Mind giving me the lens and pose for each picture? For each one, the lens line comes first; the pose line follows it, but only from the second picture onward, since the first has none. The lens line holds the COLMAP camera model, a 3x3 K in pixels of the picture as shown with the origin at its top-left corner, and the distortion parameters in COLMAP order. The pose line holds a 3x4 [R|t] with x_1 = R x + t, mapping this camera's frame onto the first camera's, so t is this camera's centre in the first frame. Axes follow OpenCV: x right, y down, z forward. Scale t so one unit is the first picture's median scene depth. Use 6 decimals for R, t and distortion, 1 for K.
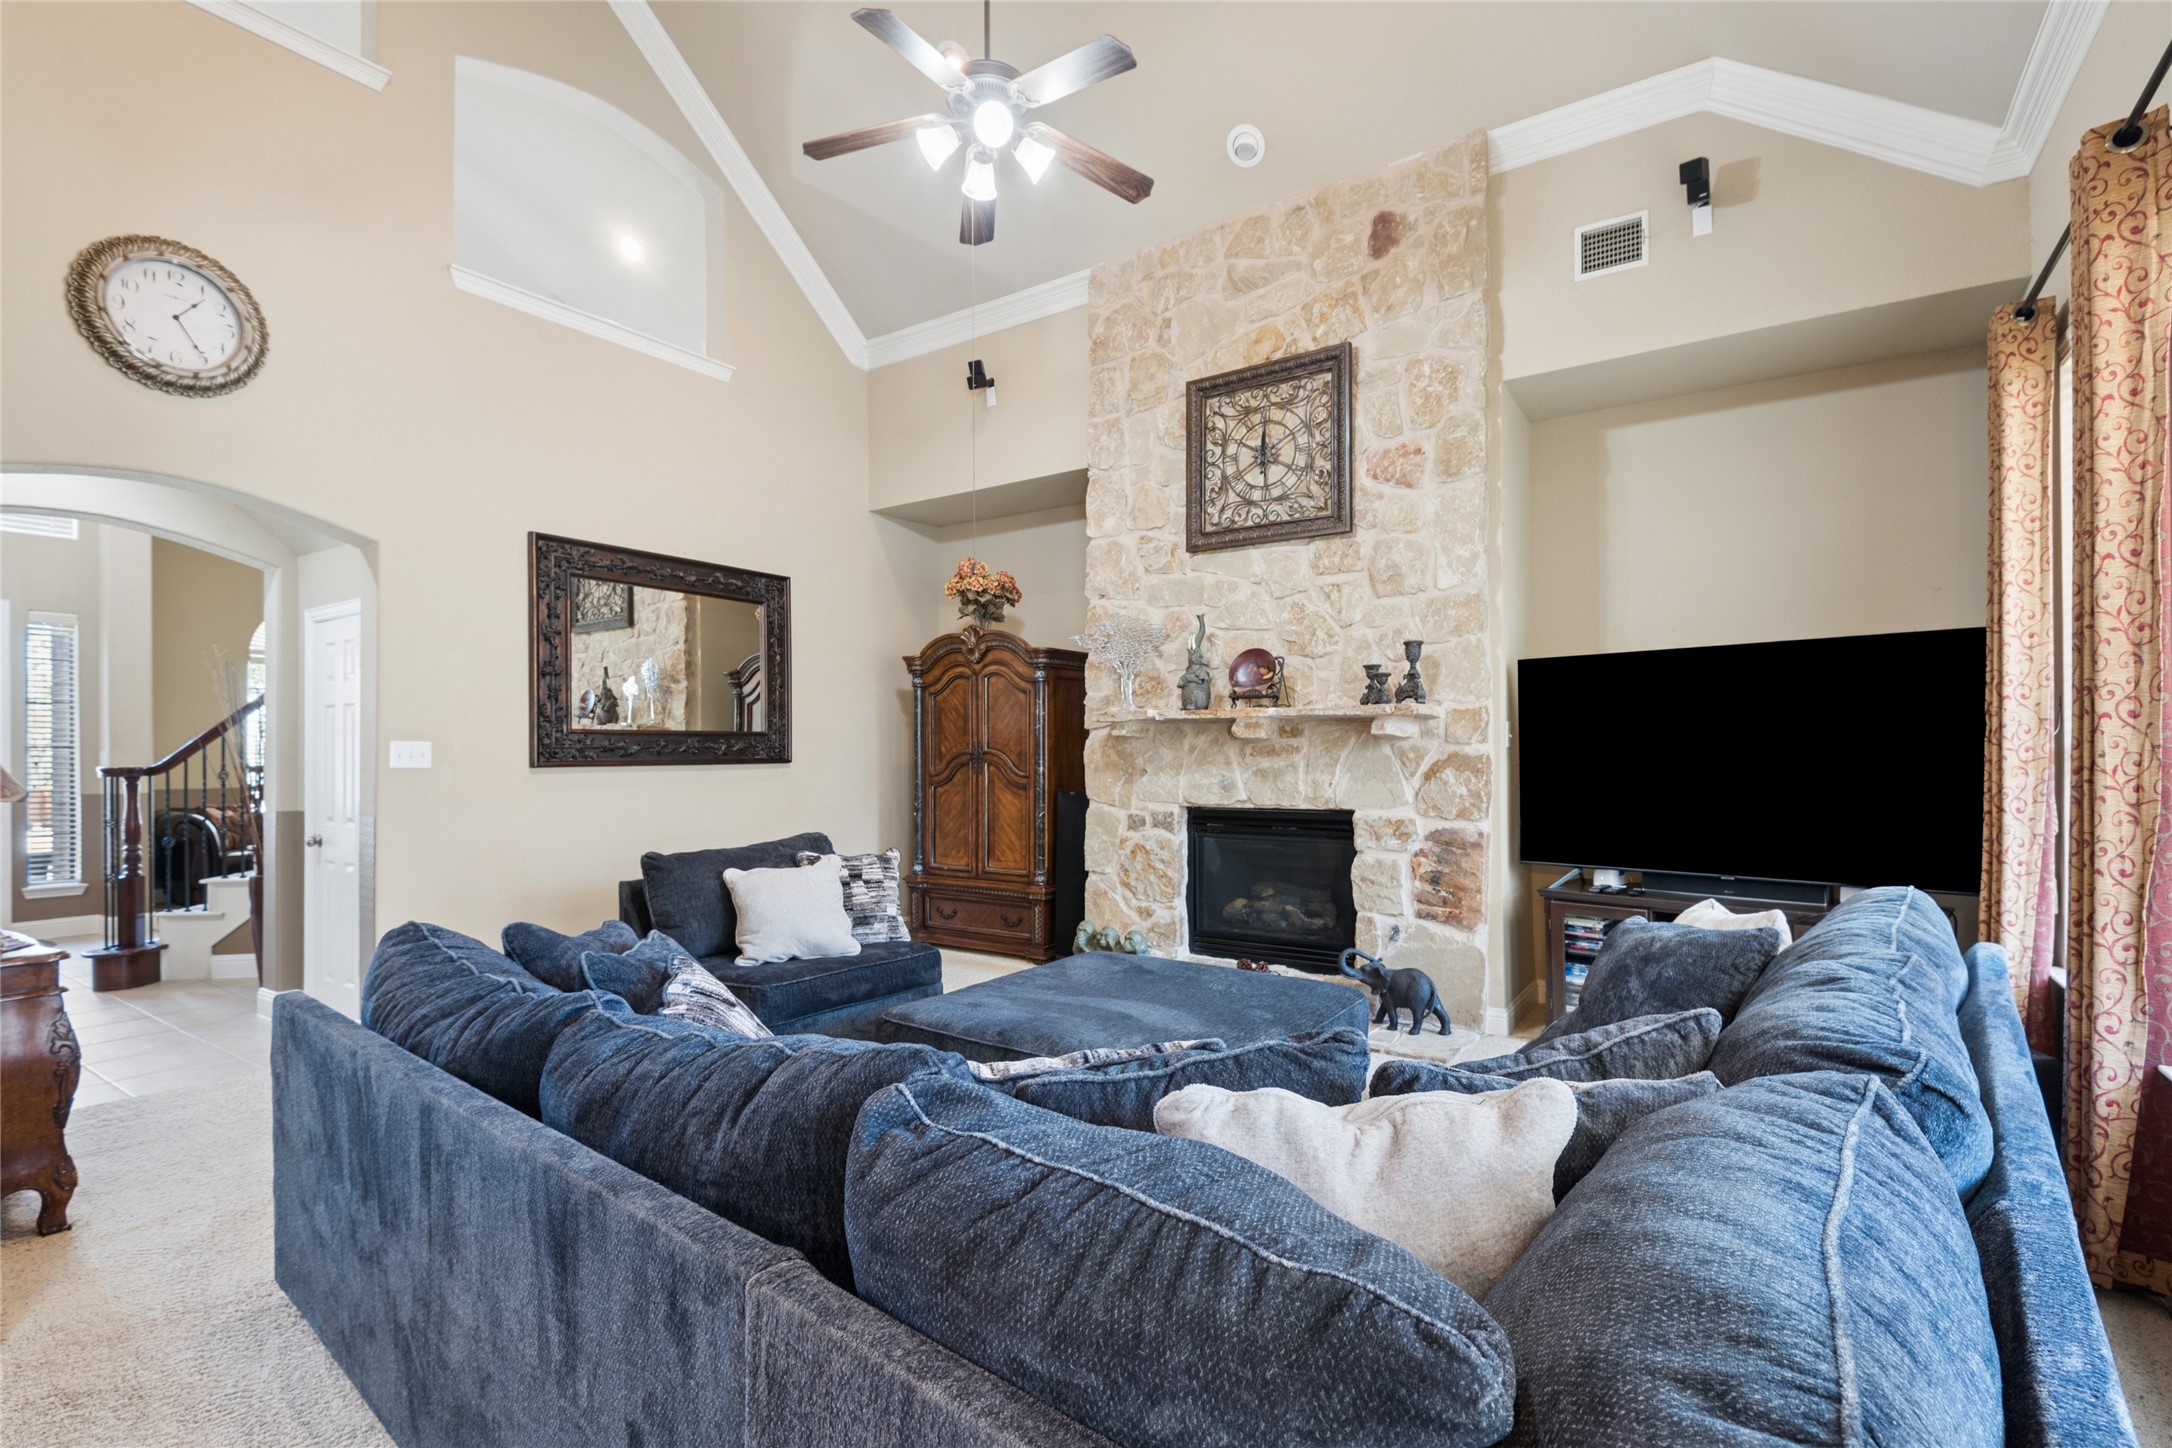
lens RADIAL K [[984.1, 0, 1120.8], [0, 984.1, 757.7], [0, 0, 1]] dist [0.020205, -0.013471]
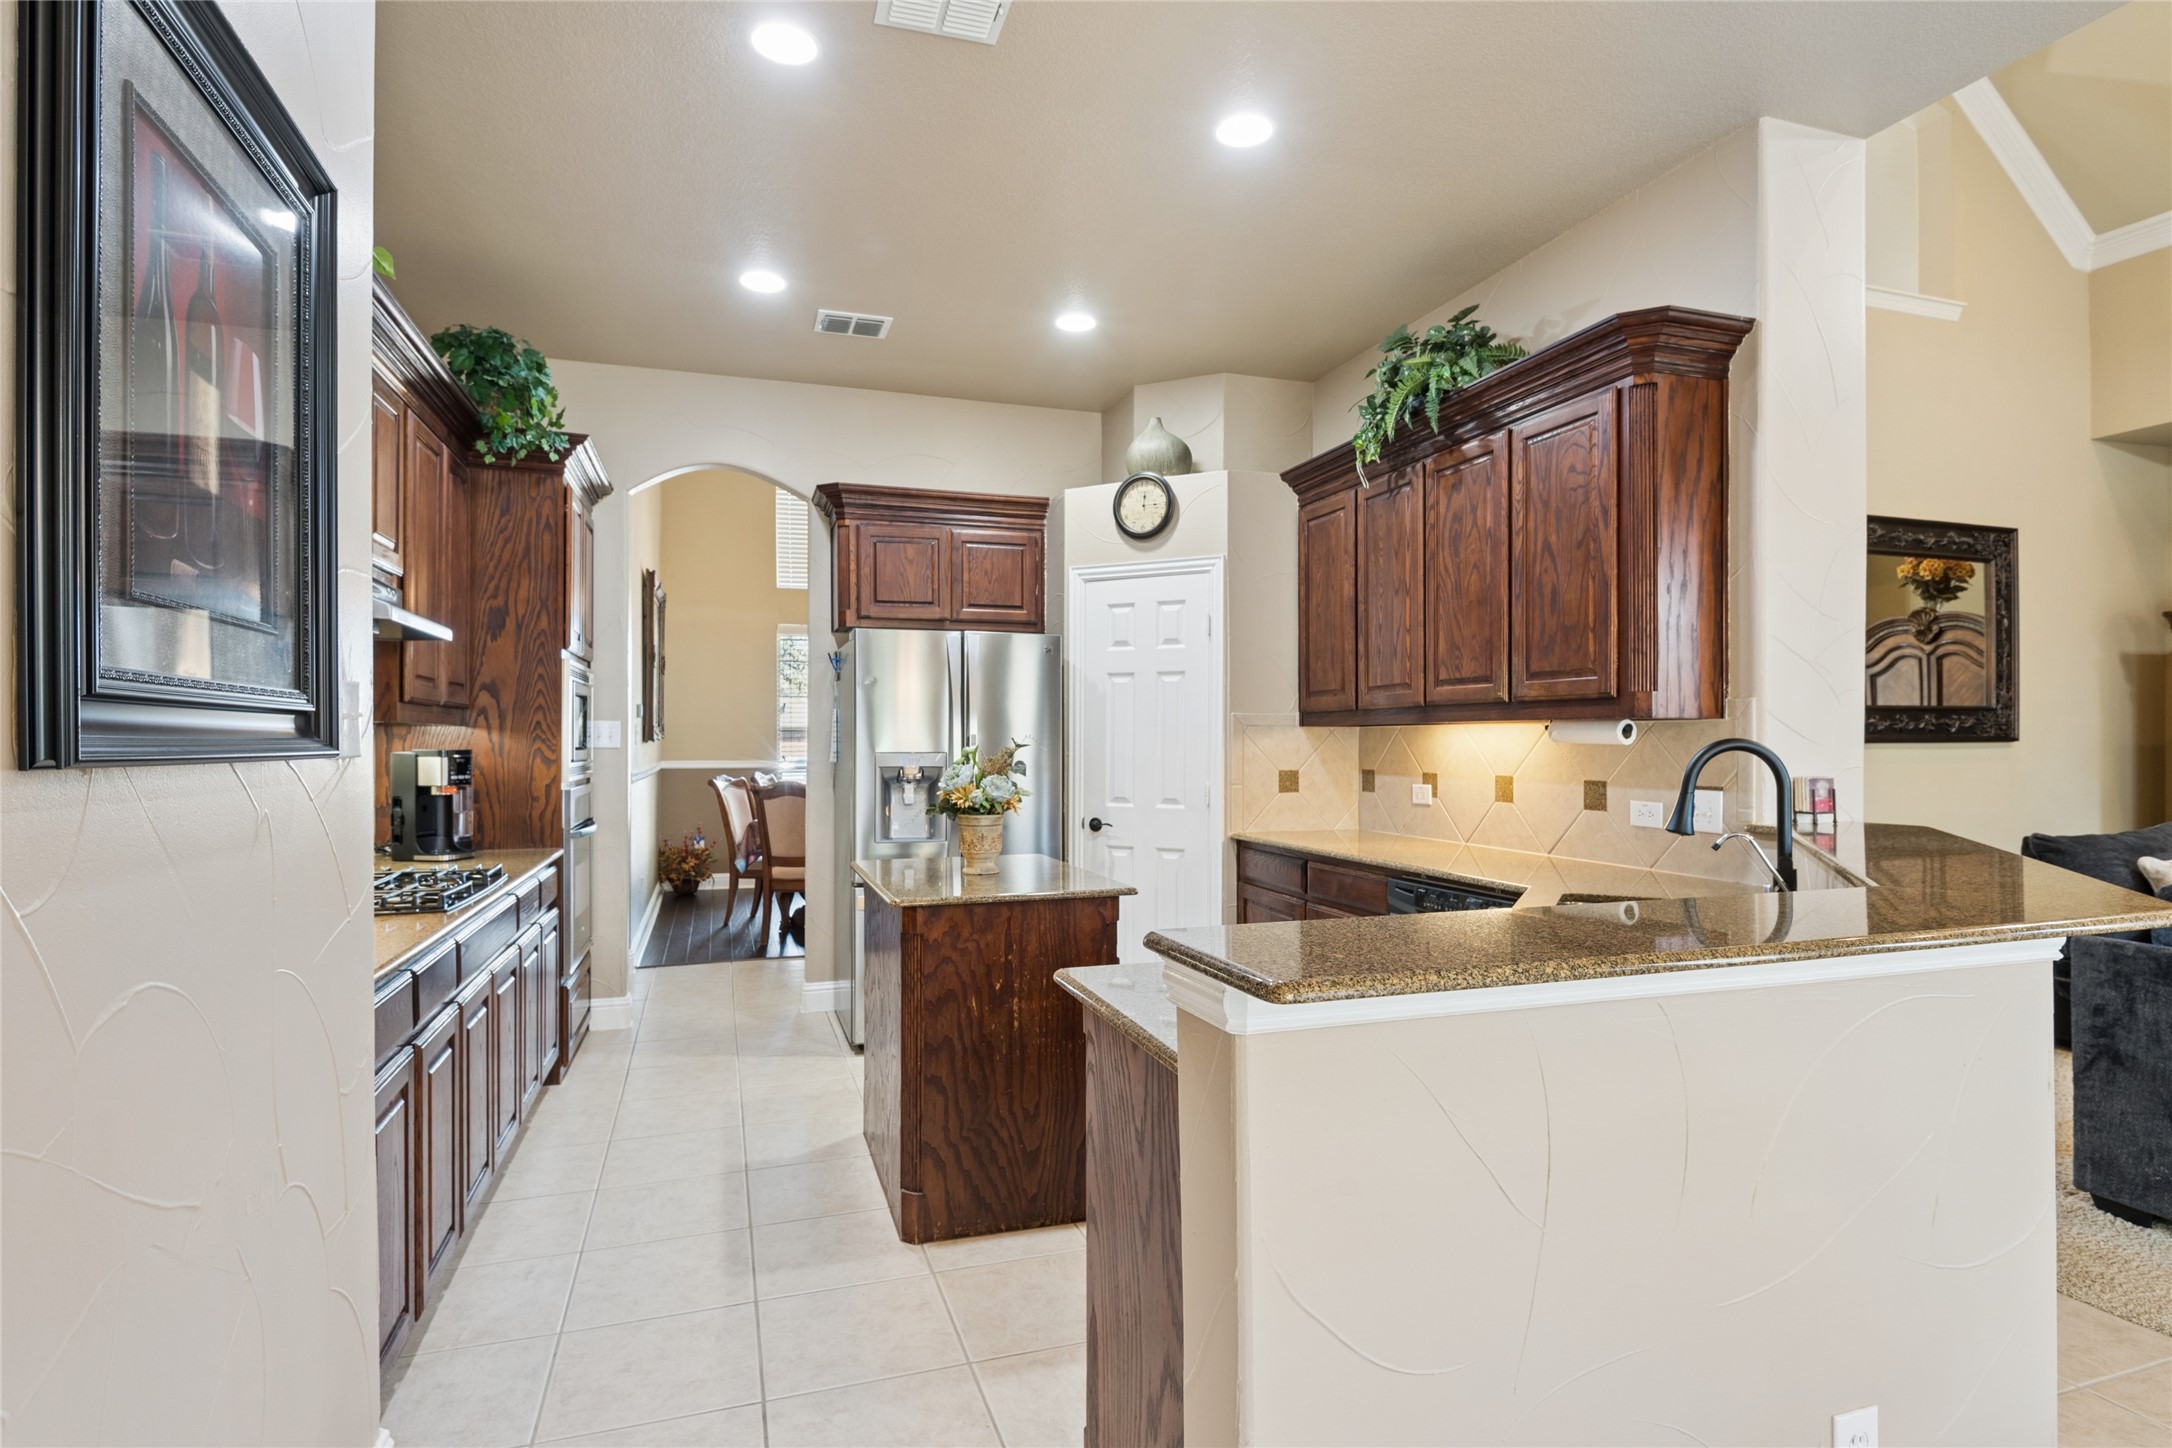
lens RADIAL K [[1104.0, 0, 1095.0], [0, 1104.0, 737.1], [0, 0, 1]] dist [0.014008, -0.004003]
pose [[0.787146, 0.004756, -0.616748, -0.444557], [-0.007582, 0.999969, -0.001966, 0.011004], [0.616720, 0.006224, 0.787158, -0.335434]]
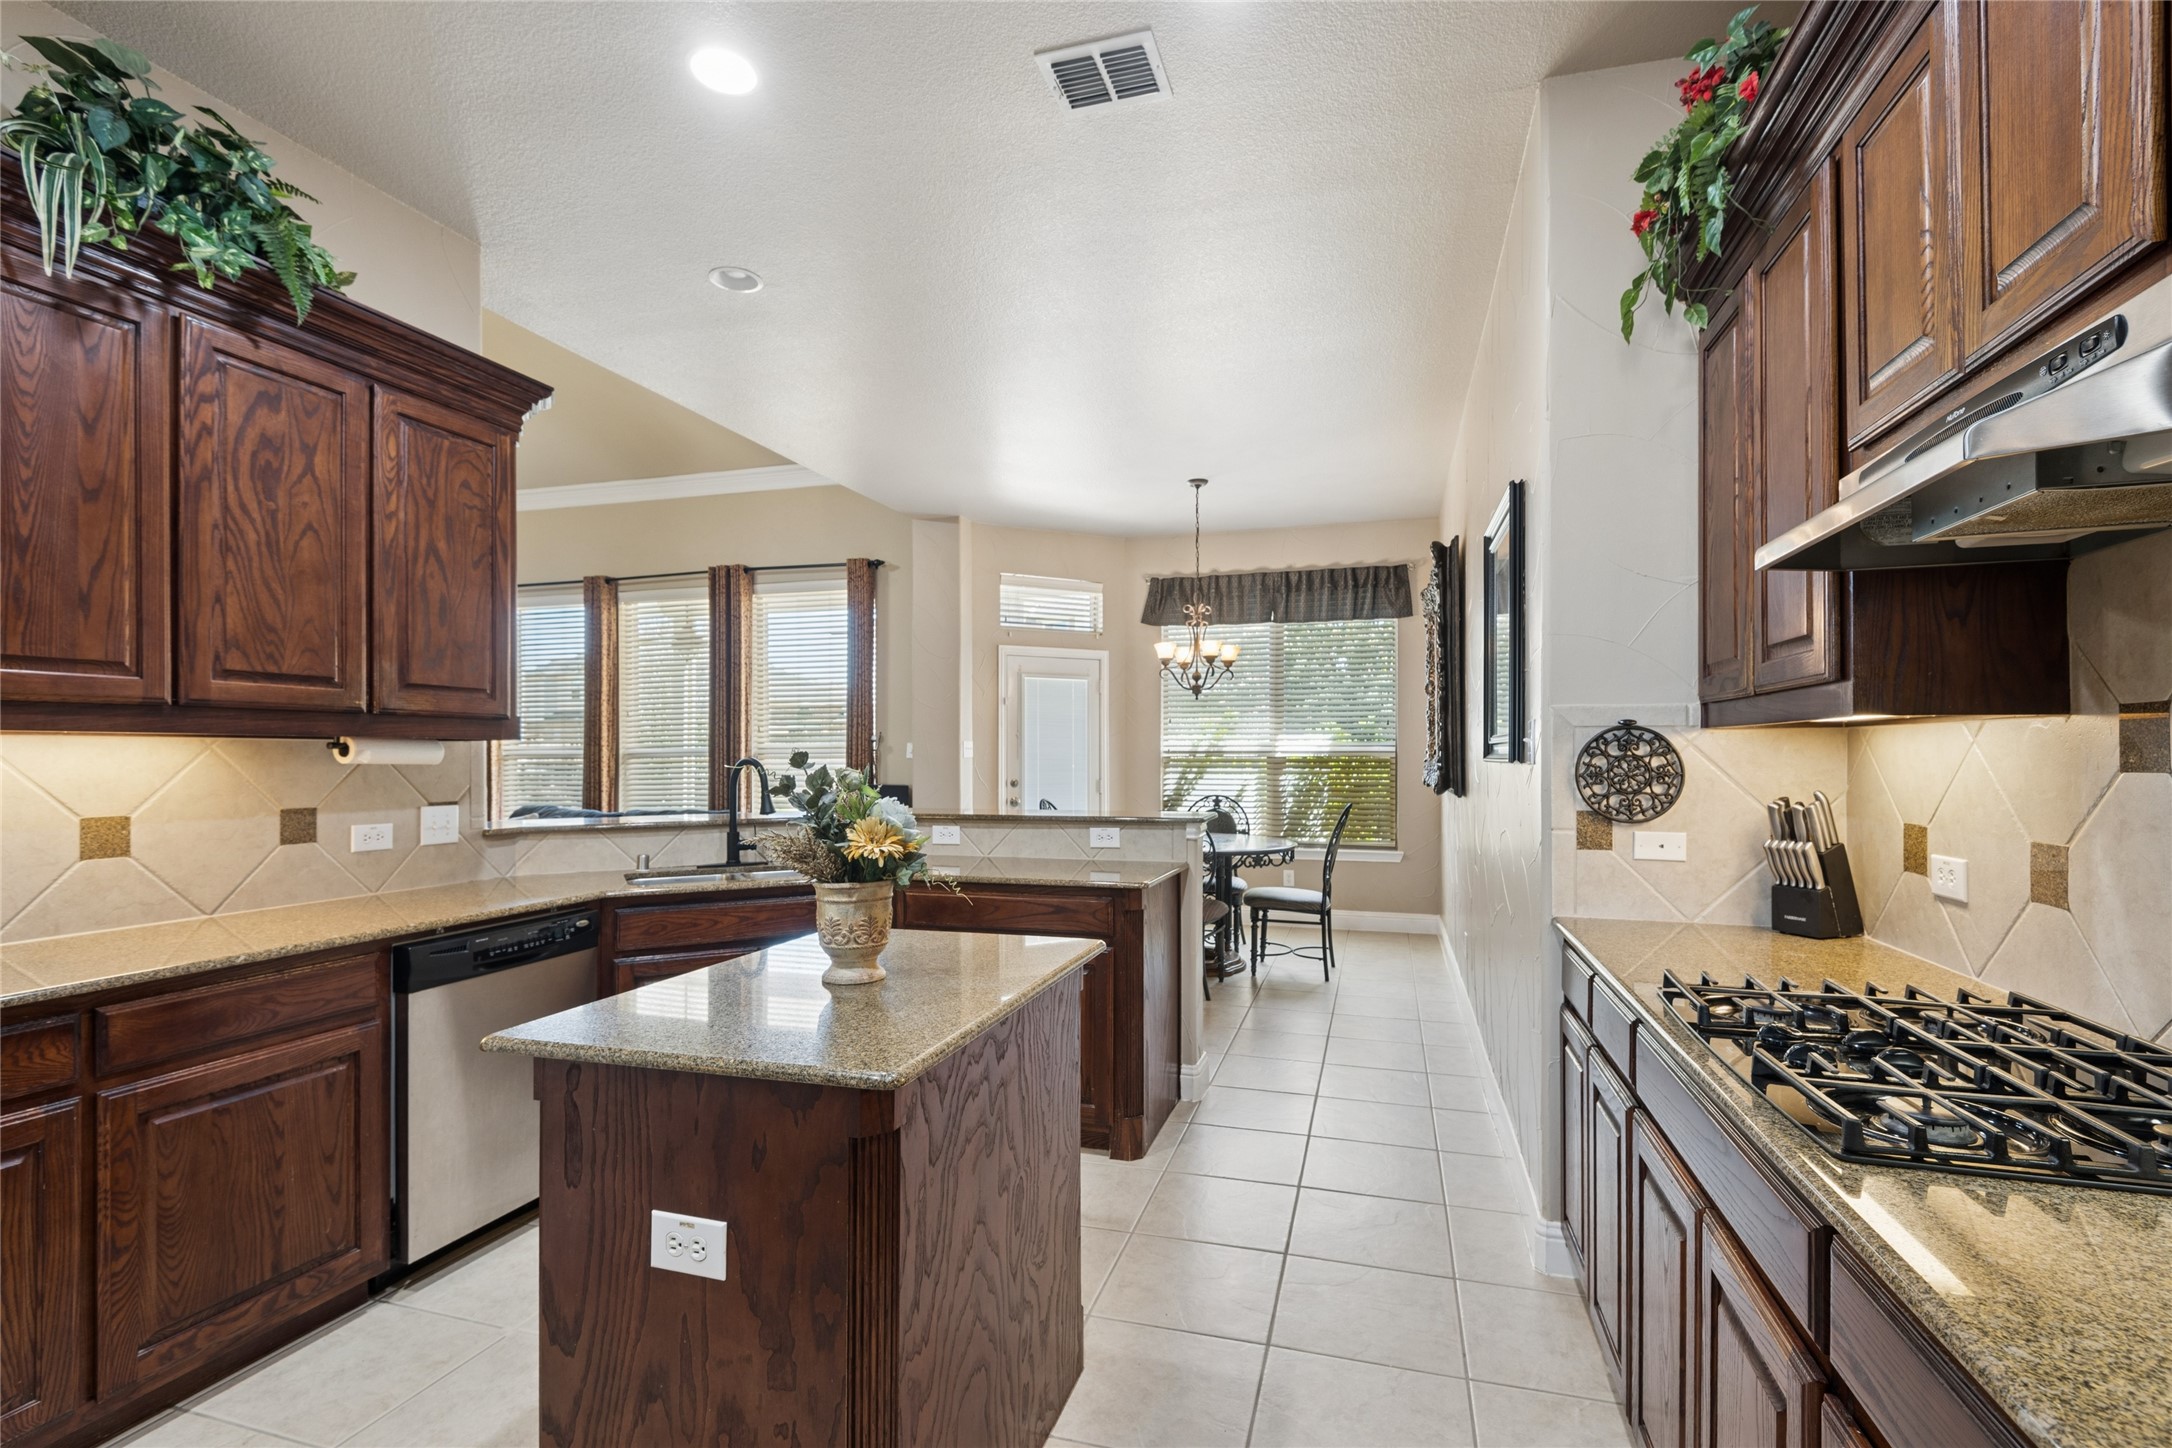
lens RADIAL K [[984.1, 0, 1091.2], [0, 984.1, 752.4], [0, 0, 1]] dist [0.020205, -0.013471]
pose [[-0.284771, 0.012090, 0.958519, -1.264003], [0.011529, 0.999891, -0.009187, 0.014522], [-0.958526, 0.008435, -0.284879, 0.158854]]
